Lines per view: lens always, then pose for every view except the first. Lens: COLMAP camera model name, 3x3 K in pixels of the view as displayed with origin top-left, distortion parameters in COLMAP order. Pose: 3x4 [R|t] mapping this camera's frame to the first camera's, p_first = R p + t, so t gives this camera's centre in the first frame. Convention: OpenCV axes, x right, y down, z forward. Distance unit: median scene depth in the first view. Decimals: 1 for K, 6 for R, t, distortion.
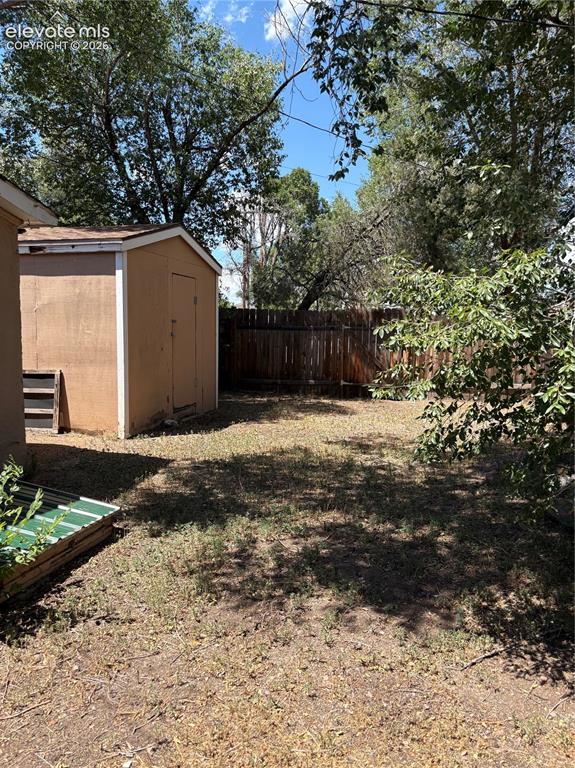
lens RADIAL K [[591.4, 0, 286.7], [0, 591.4, 378.3], [0, 0, 1]] dist [0.077997, -0.133669]
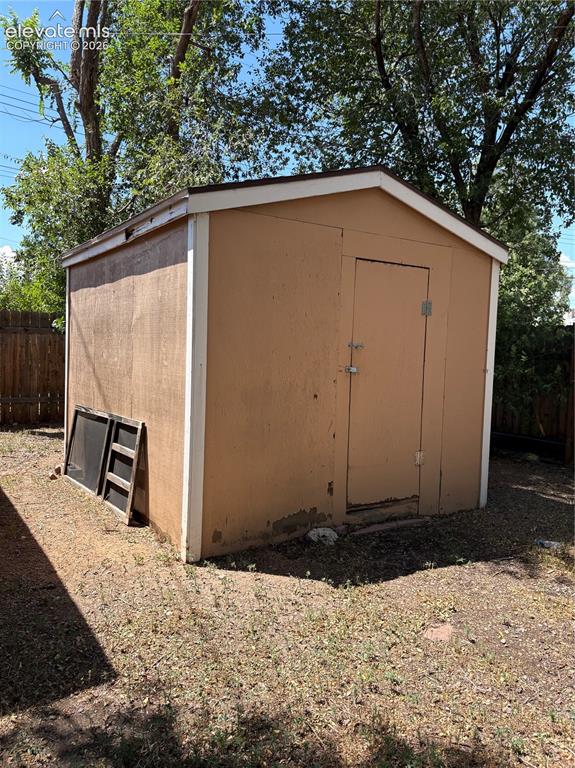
lens RADIAL K [[591.4, 0, 286.7], [0, 591.4, 378.3], [0, 0, 1]] dist [0.077997, -0.133669]
pose [[0.756357, 0.054304, -0.651901, 0.135046], [-0.079528, 0.996790, -0.009238, -0.065382], [0.649306, 0.058831, 0.758248, 0.624550]]
